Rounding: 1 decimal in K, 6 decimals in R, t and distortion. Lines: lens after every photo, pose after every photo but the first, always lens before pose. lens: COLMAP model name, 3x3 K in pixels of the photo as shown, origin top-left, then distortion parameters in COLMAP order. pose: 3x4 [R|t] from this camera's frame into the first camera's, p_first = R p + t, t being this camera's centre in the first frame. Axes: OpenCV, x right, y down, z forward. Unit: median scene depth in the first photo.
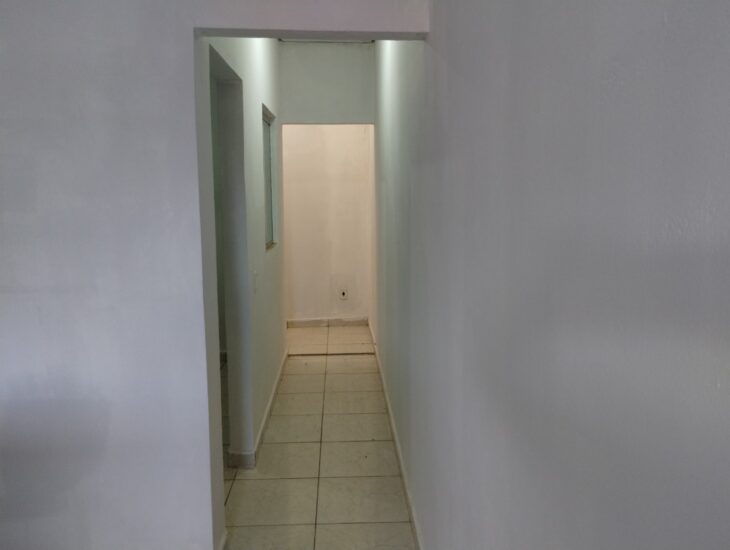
lens RADIAL K [[595.9, 0, 365.0], [0, 595.9, 275.0], [0, 0, 1]] dist [0.648191, -0.000236]
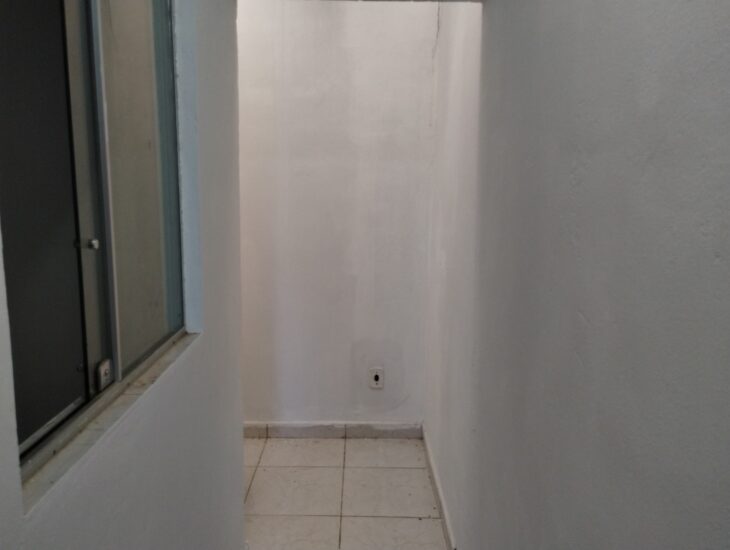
lens RADIAL K [[616.5, 0, 365.0], [0, 616.5, 275.0], [0, 0, 1]] dist [0.034902, -0.001687]
pose [[0.998050, 0.034116, -0.052279, -0.021264], [-0.031597, 0.998334, 0.048287, -0.079335], [0.053839, -0.046541, 0.997464, 0.479858]]
